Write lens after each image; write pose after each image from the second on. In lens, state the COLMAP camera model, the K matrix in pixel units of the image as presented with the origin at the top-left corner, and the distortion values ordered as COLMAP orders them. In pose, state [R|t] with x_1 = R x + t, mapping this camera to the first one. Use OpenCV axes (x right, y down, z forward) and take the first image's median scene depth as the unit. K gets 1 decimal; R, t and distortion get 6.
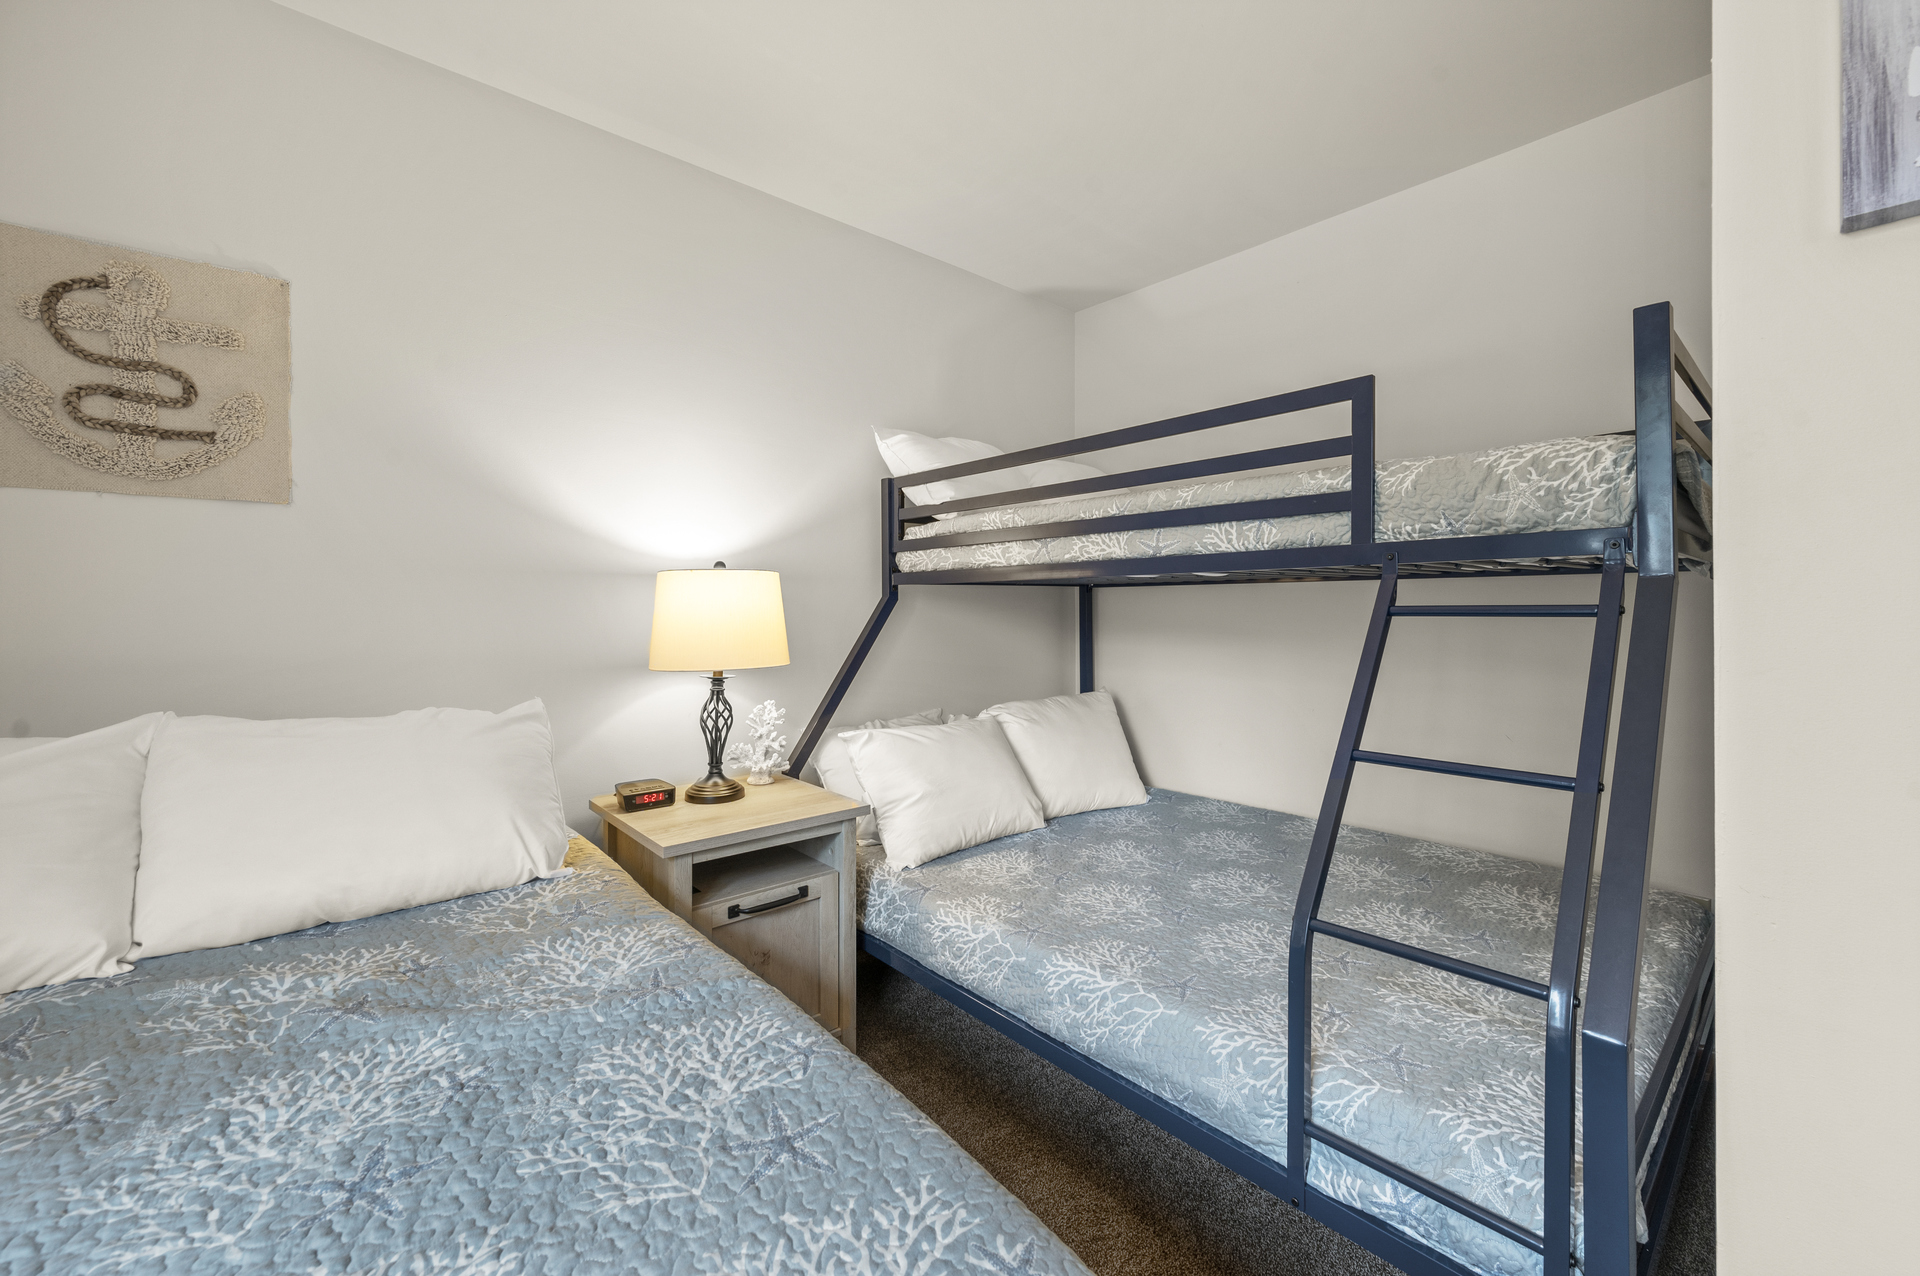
lens RADIAL K [[764.4, 0, 957.3], [0, 764.4, 614.7], [0, 0, 1]] dist [-0.000770, 0.000017]
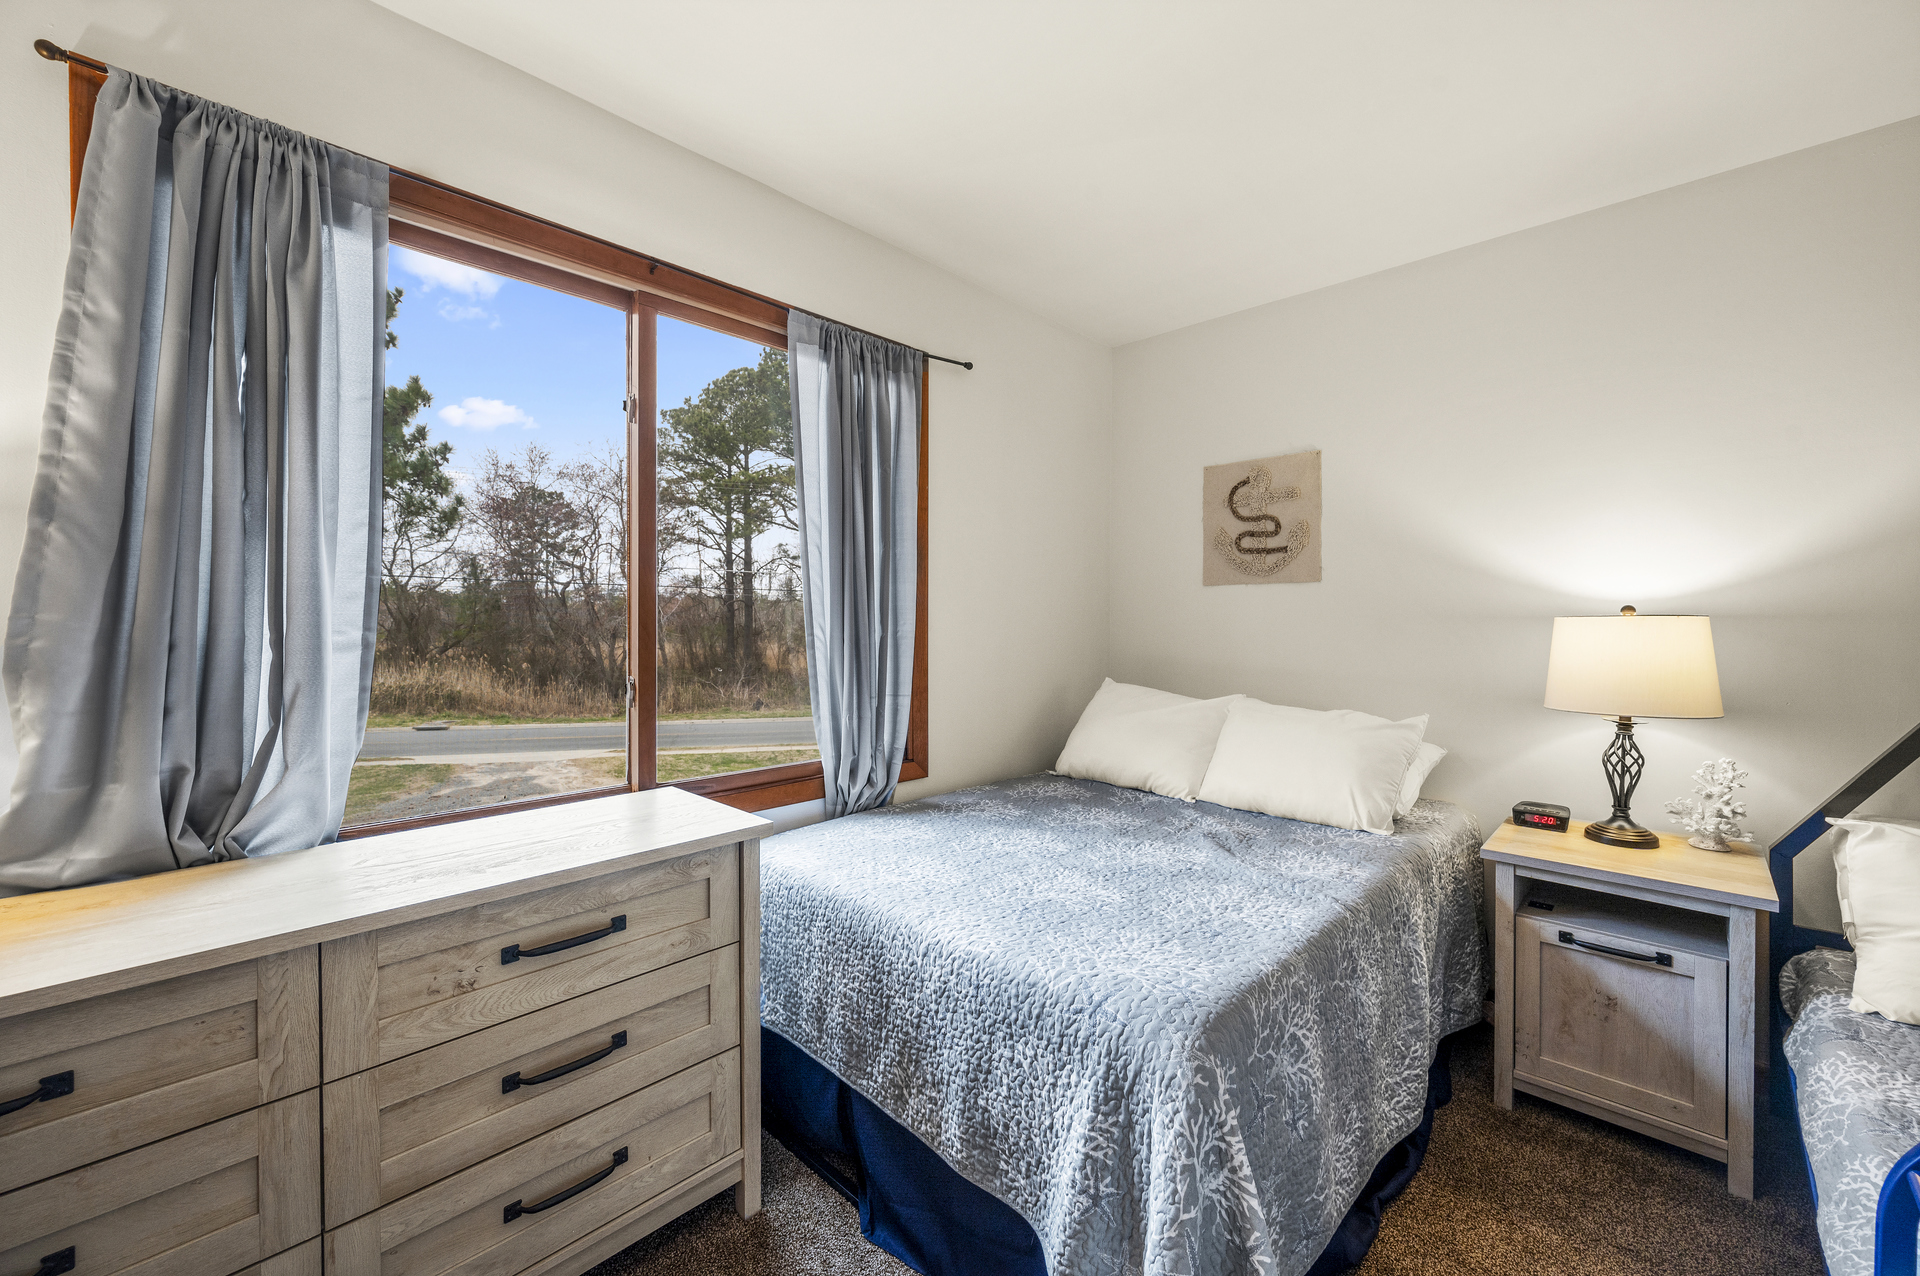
lens RADIAL K [[732.5, 0, 960.0], [0, 732.5, 638.0], [0, 0, 1]] dist [-0.000950, -0.000104]
pose [[0.083831, 0.026610, -0.996125, 0.687820], [-0.006598, 0.999636, 0.026148, -0.056524], [0.996458, 0.004381, 0.083976, 0.067330]]
